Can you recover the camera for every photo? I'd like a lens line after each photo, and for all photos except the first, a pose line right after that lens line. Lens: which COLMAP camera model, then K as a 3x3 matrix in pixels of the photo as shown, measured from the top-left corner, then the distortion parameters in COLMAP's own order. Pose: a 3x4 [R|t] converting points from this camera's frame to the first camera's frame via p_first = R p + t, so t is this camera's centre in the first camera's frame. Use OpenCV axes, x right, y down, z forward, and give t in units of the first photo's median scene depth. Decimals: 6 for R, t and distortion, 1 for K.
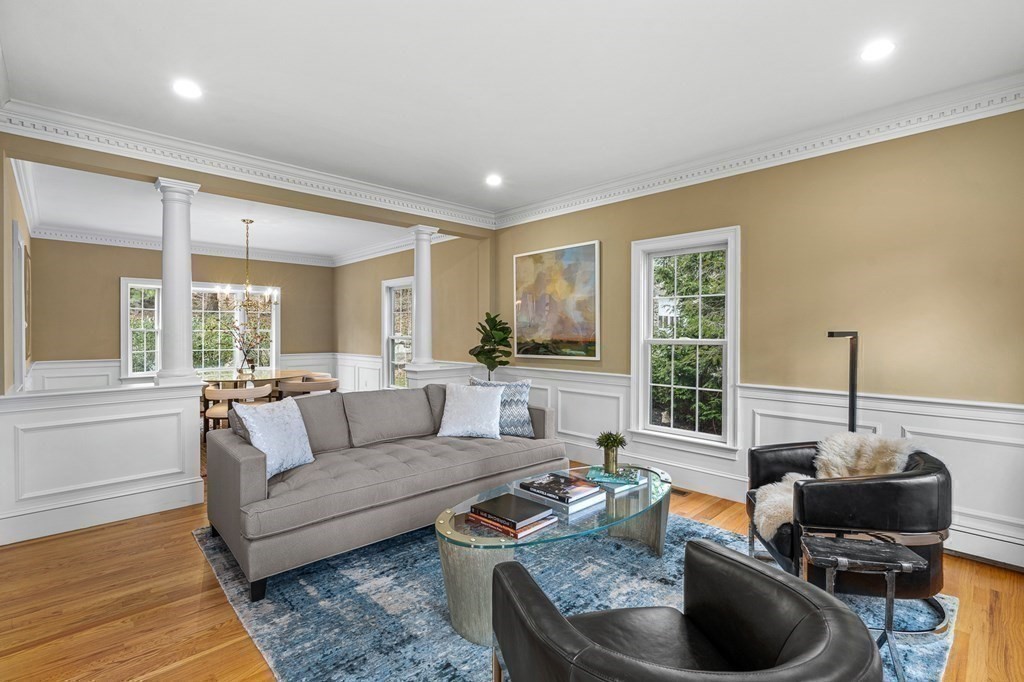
lens RADIAL K [[474.3, 0, 508.1], [0, 474.3, 337.6], [0, 0, 1]] dist [-0.001139, -0.000011]
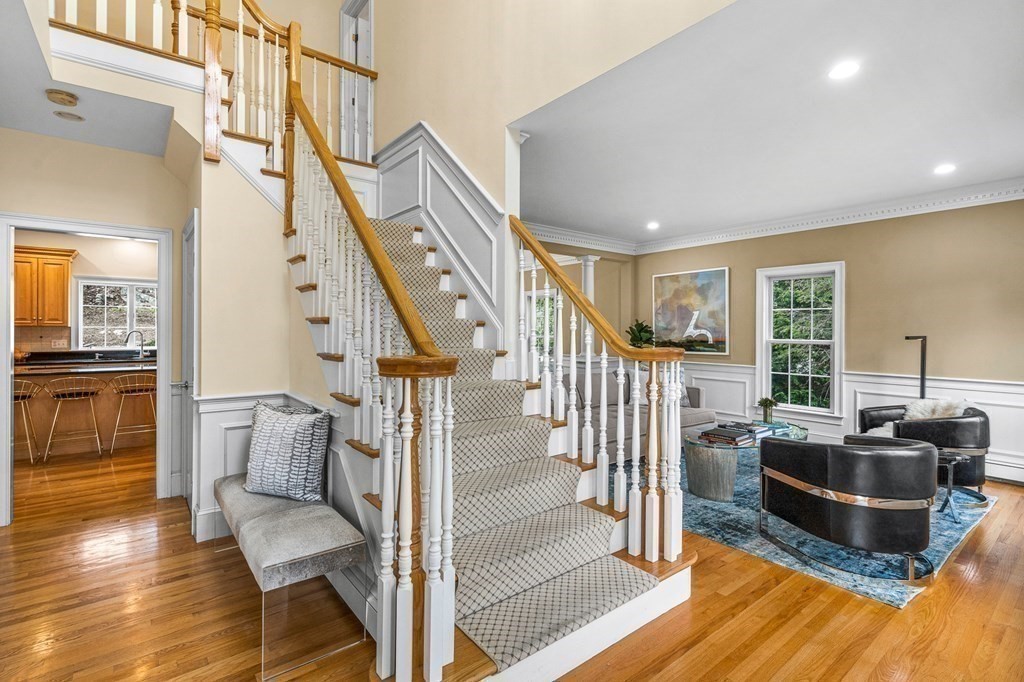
lens RADIAL K [[474.3, 0, 509.6], [0, 474.3, 332.3], [0, 0, 1]] dist [-0.001139, -0.000011]
pose [[0.994788, 0.002640, -0.101931, -0.315047], [-0.003306, 0.999974, -0.006363, -0.006735], [0.101912, 0.006666, 0.994771, -0.445887]]
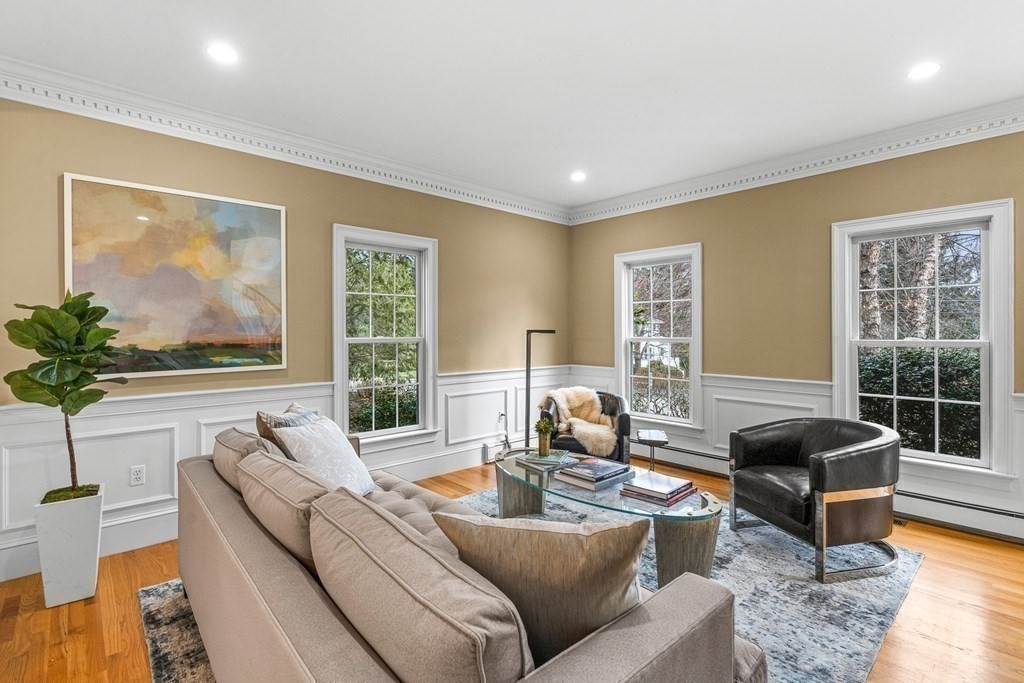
lens RADIAL K [[474.3, 0, 510.5], [0, 474.3, 333.4], [0, 0, 1]] dist [-0.001139, -0.000011]
pose [[0.035049, -0.006583, 0.999364, -0.577722], [0.014625, 0.999875, 0.006073, -0.006900], [-0.999279, 0.014403, 0.035141, 0.667342]]
